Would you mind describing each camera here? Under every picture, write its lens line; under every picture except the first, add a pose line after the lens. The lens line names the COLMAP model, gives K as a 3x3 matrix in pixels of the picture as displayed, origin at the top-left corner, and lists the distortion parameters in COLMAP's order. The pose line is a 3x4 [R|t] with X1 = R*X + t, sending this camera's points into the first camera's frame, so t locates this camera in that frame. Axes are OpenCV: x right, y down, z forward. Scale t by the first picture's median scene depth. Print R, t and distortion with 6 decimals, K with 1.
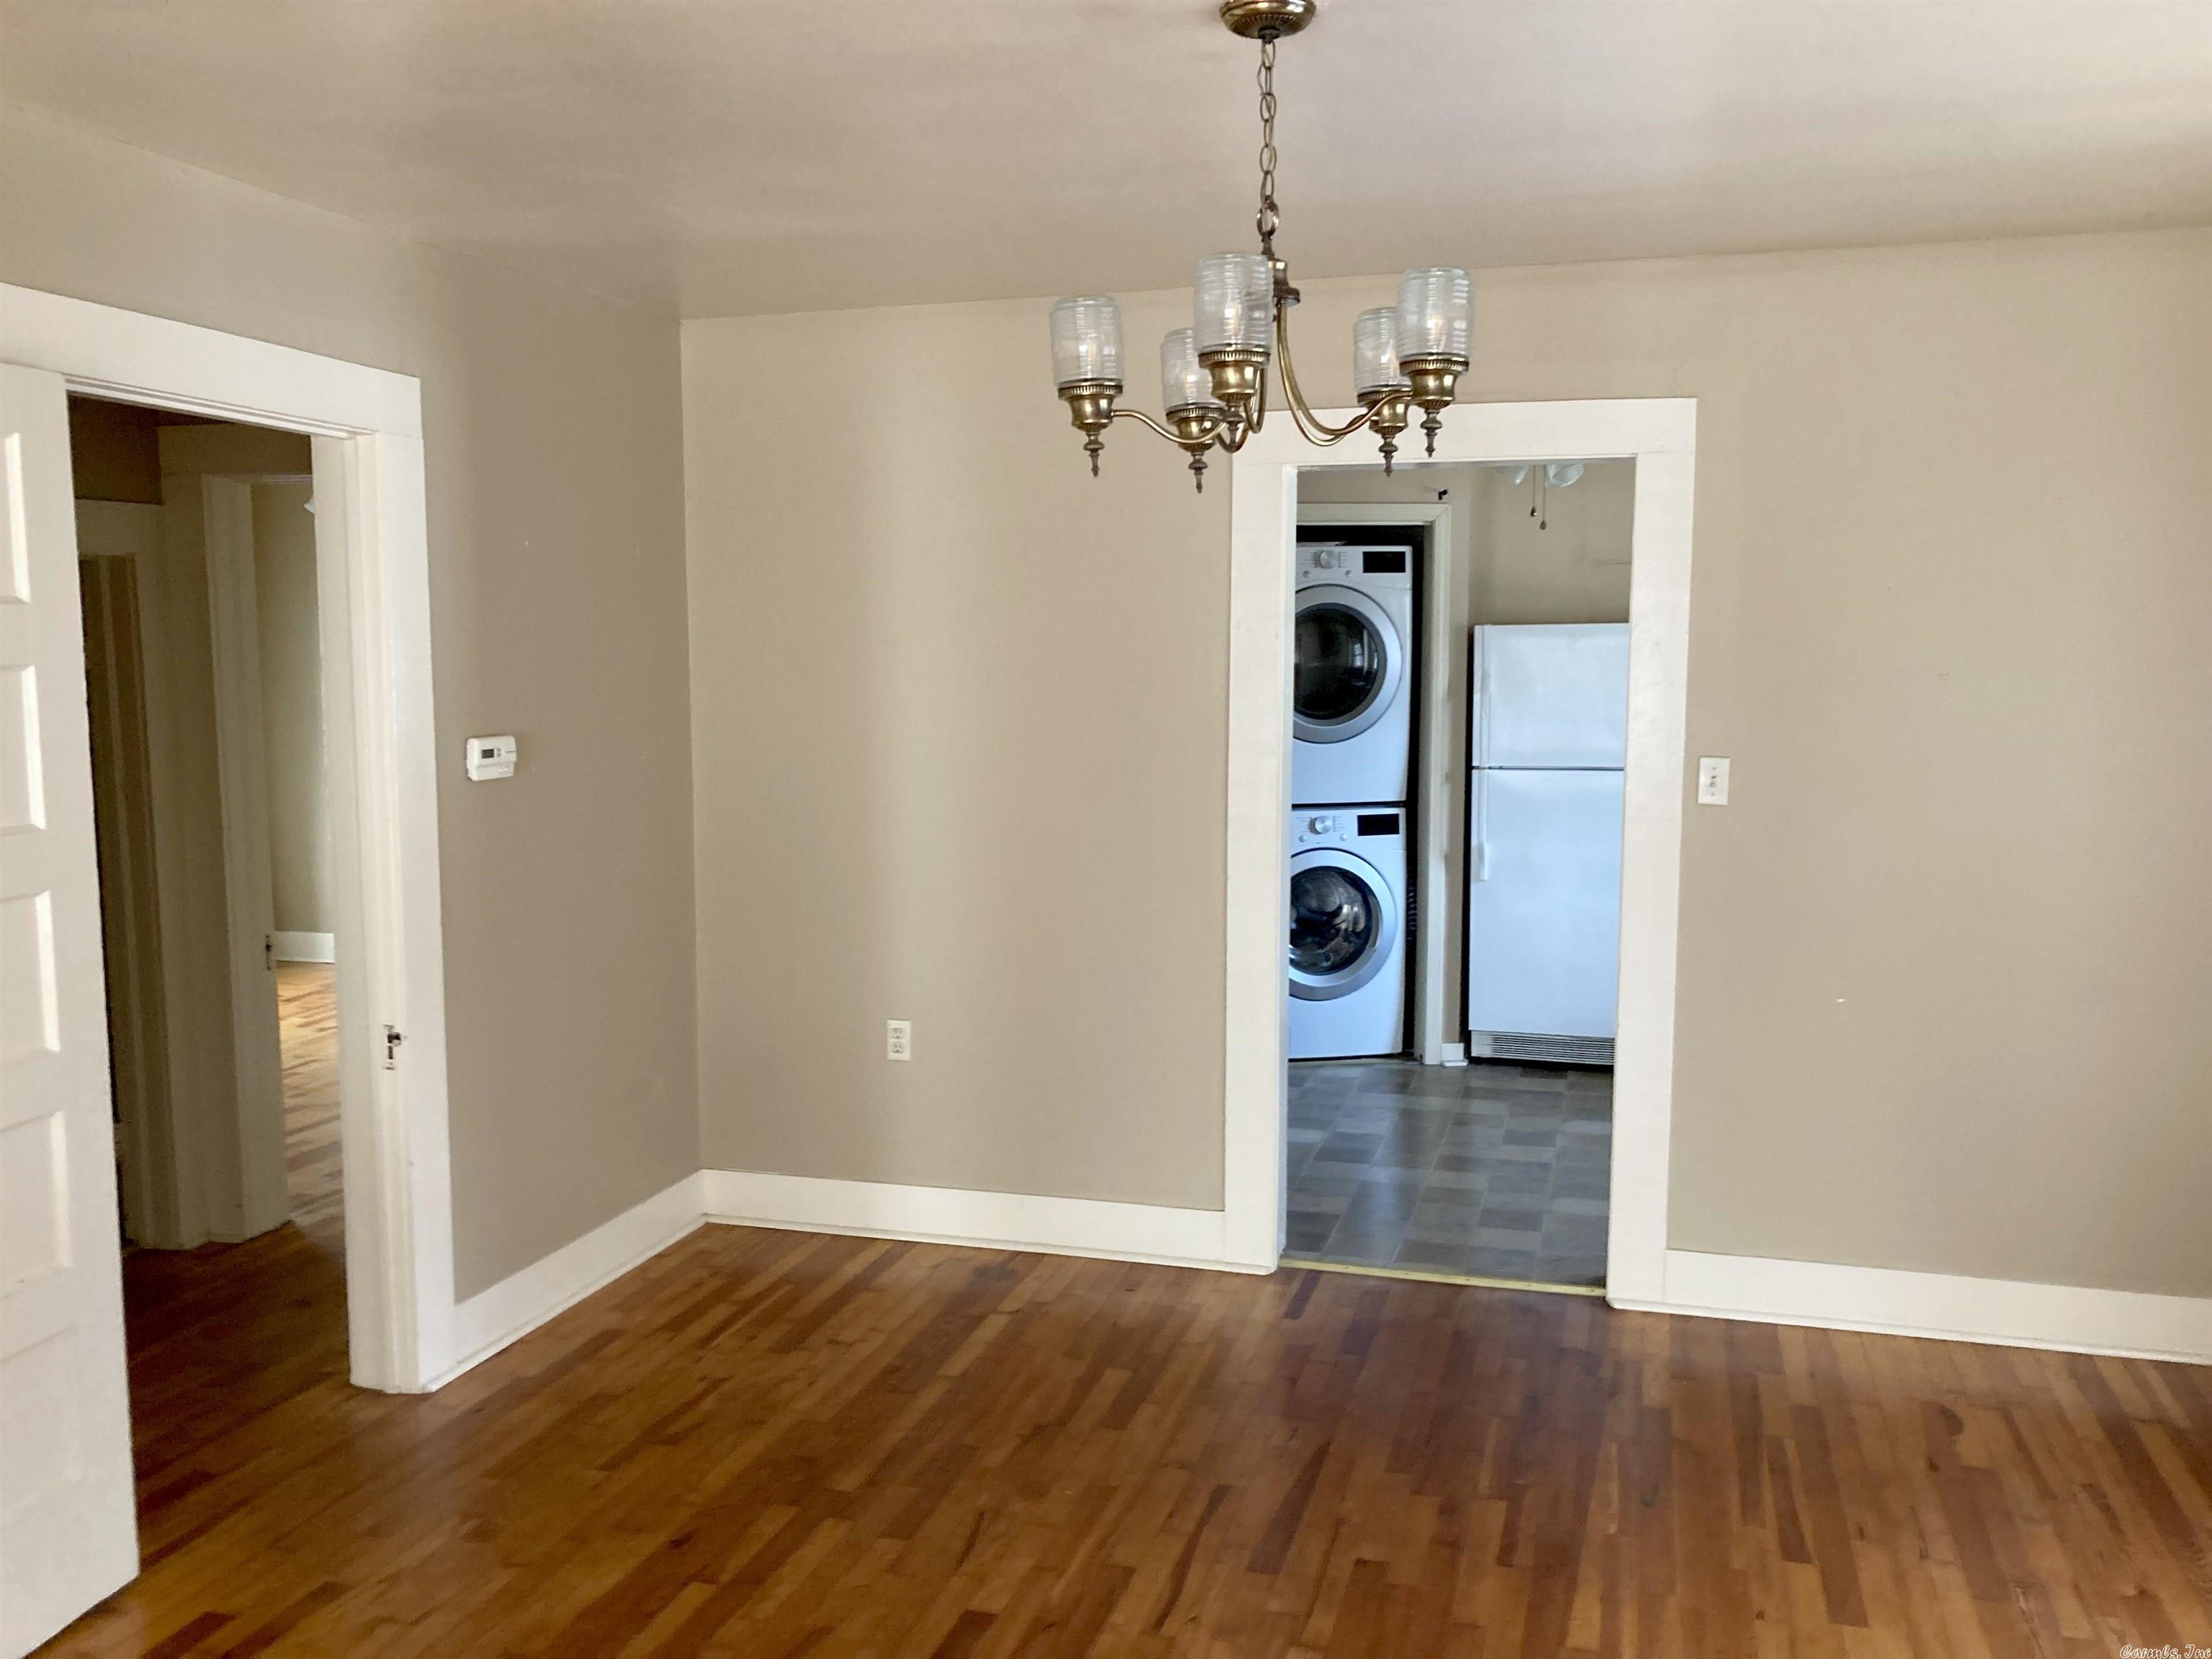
lens RADIAL K [[1799.1, 0, 1123.4], [0, 1799.1, 805.3], [0, 0, 1]] dist [0.007084, -0.021574]
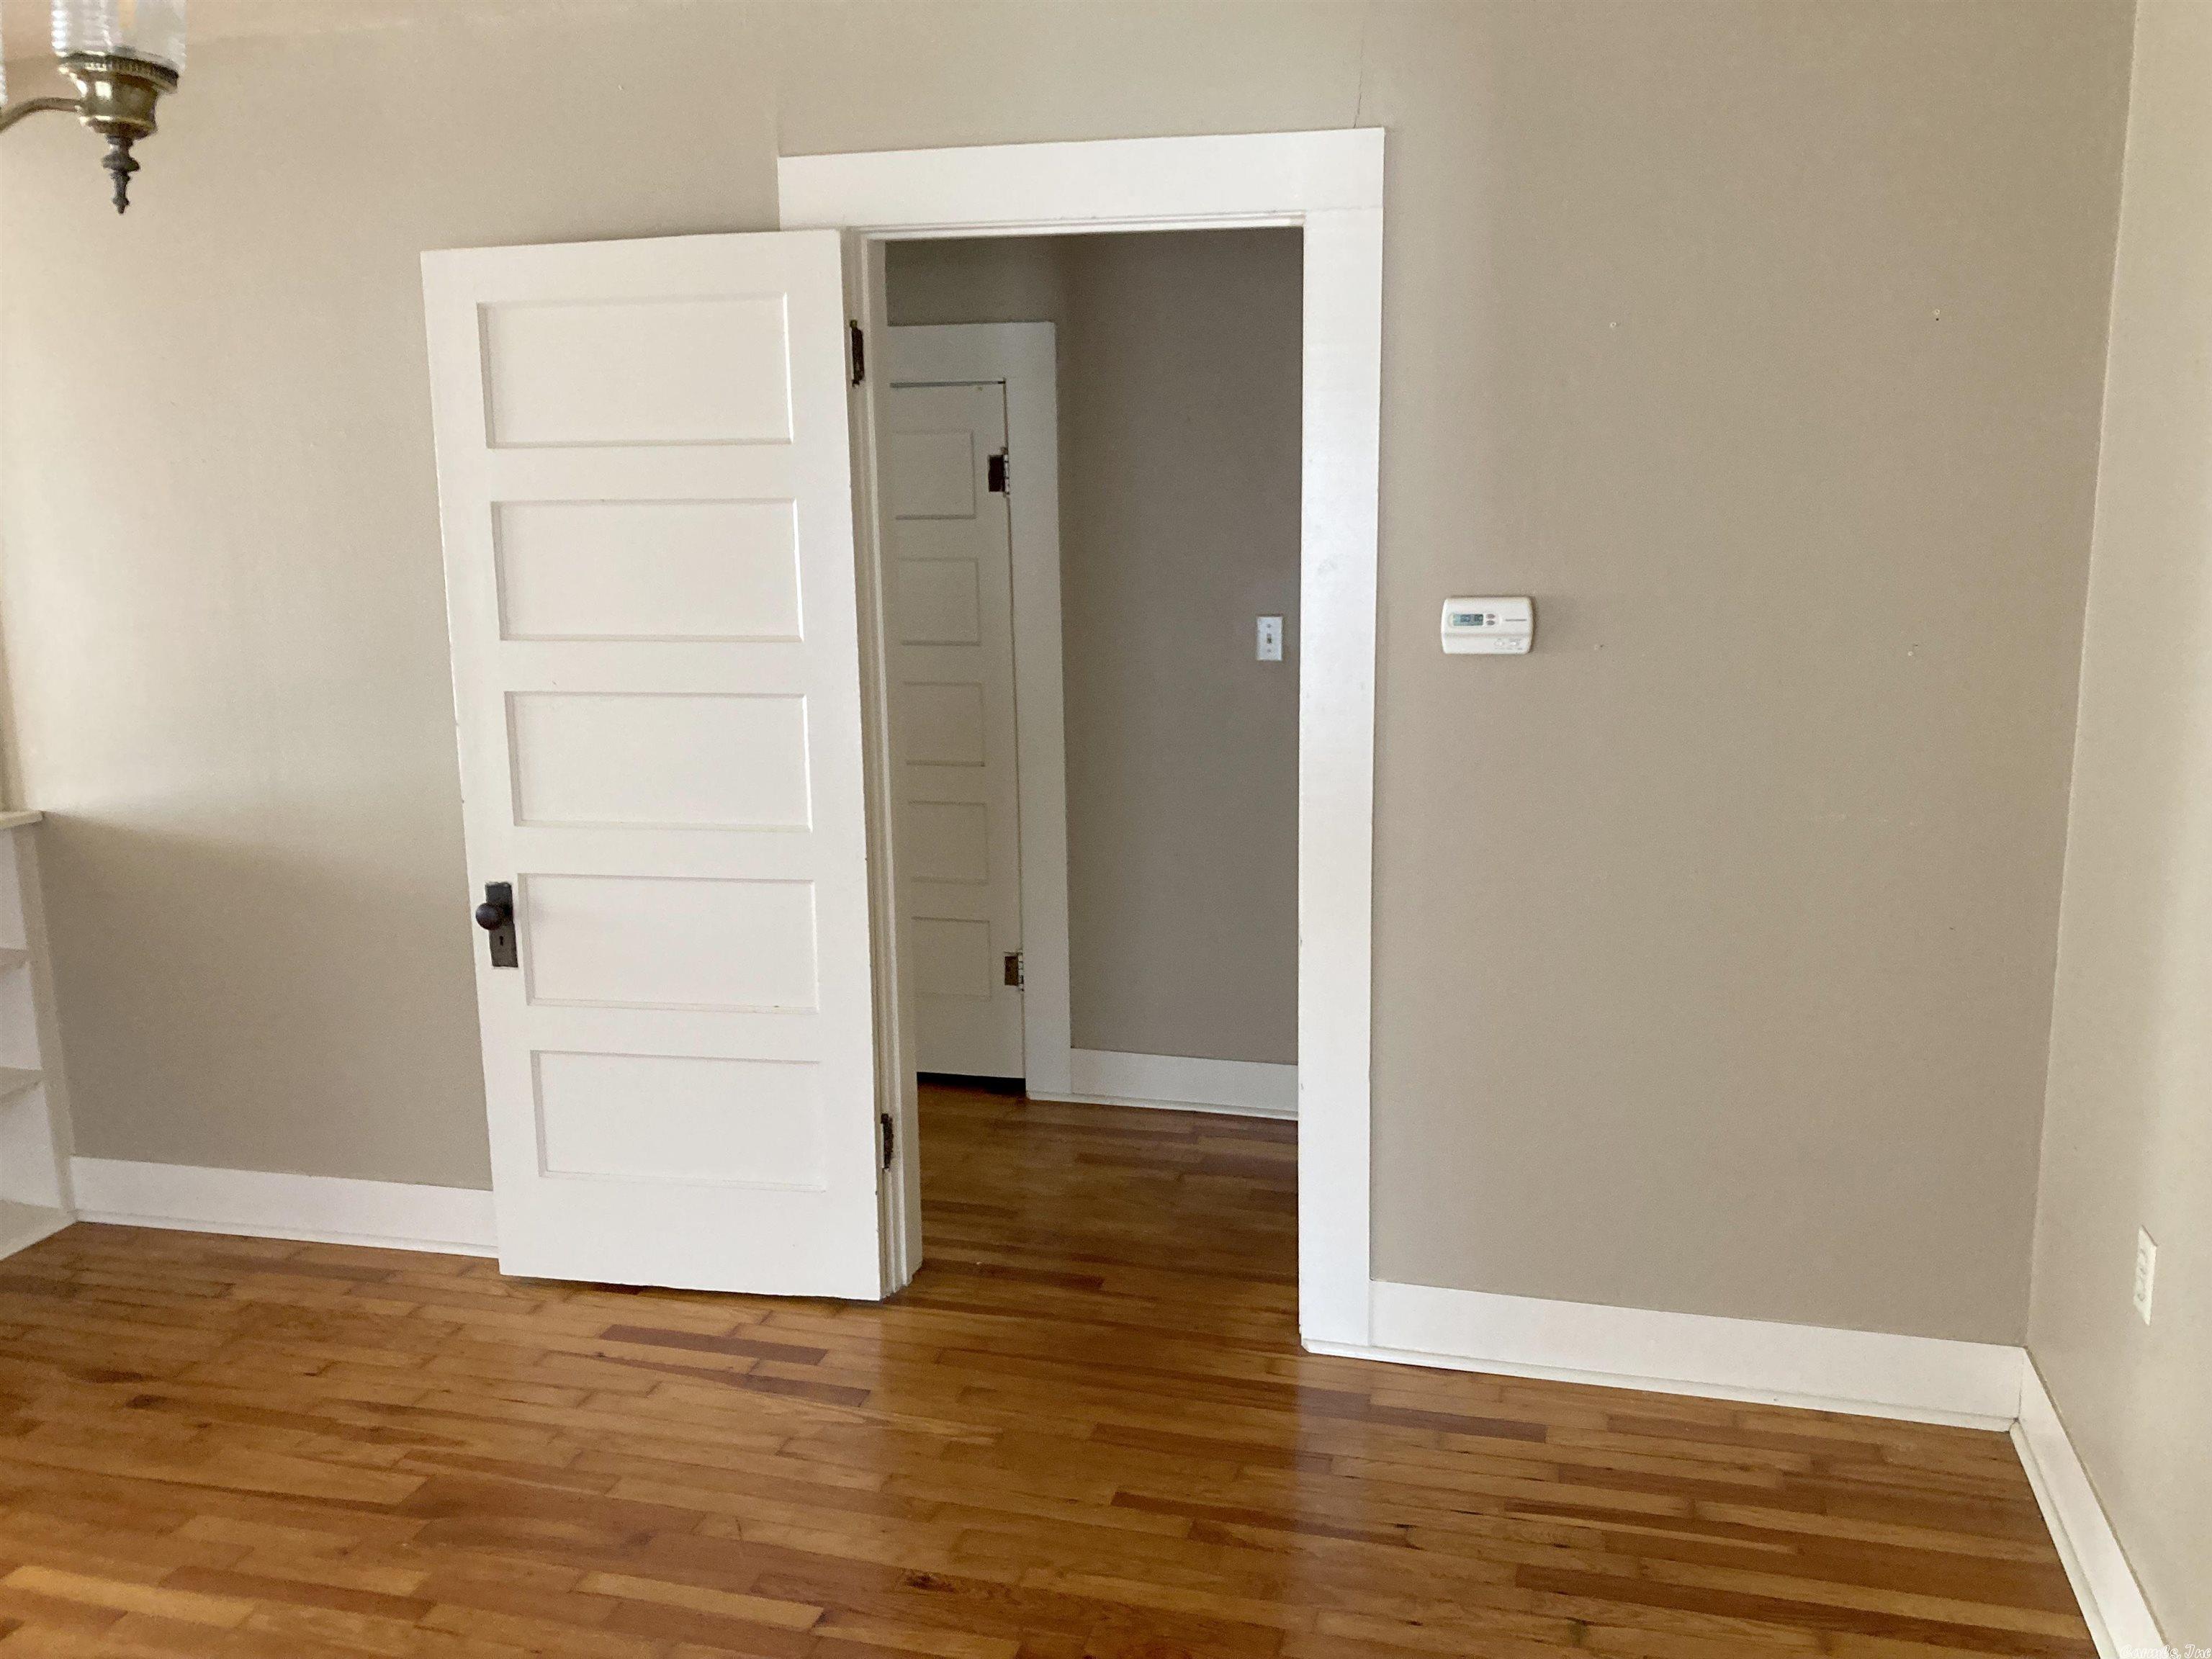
lens RADIAL K [[1799.1, 0, 1119.5], [0, 1799.1, 815.8], [0, 0, 1]] dist [0.007084, -0.021574]
pose [[0.022768, 0.187322, -0.982035, 0.404742], [-0.082542, 0.979288, 0.184884, -0.076173], [0.996328, 0.076849, 0.037758, 0.837386]]
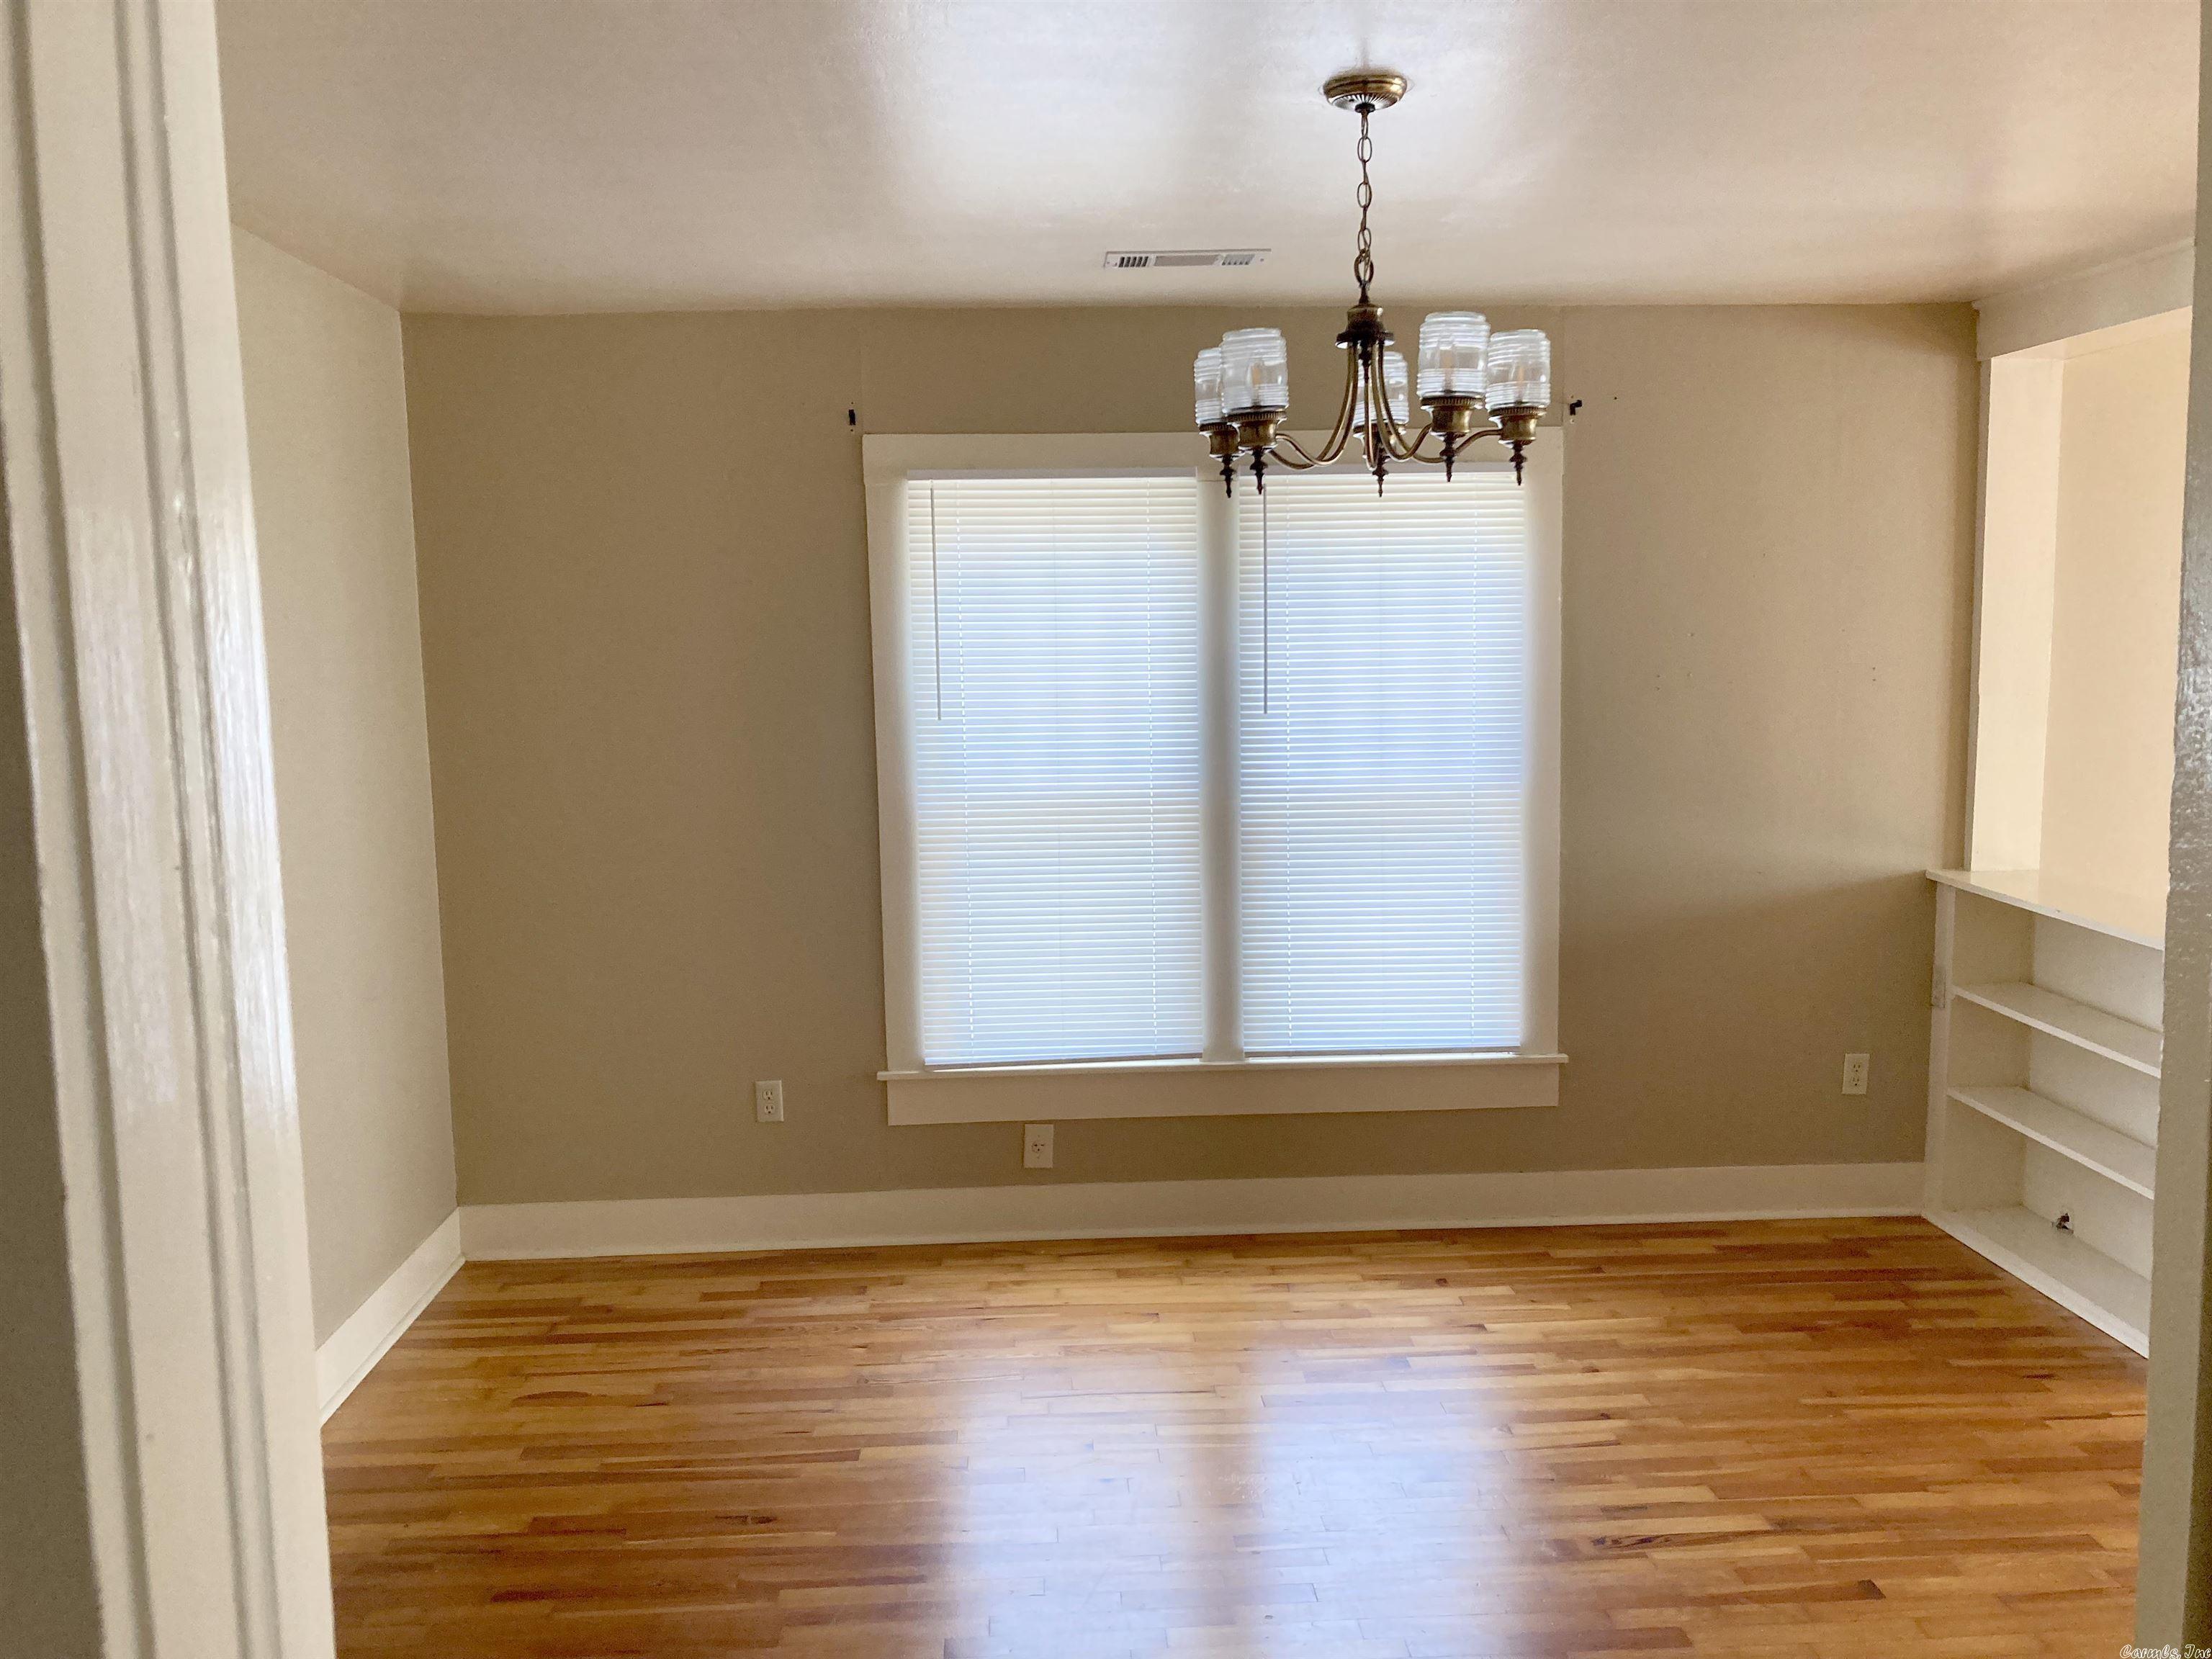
lens RADIAL K [[1799.1, 0, 1156.5], [0, 1799.1, 857.9], [0, 0, 1]] dist [0.007084, -0.021574]
pose [[-0.337189, -0.103383, 0.935743, -0.561182], [0.108199, 0.983110, 0.147605, -0.076196], [-0.935199, 0.151018, -0.320308, 0.894647]]
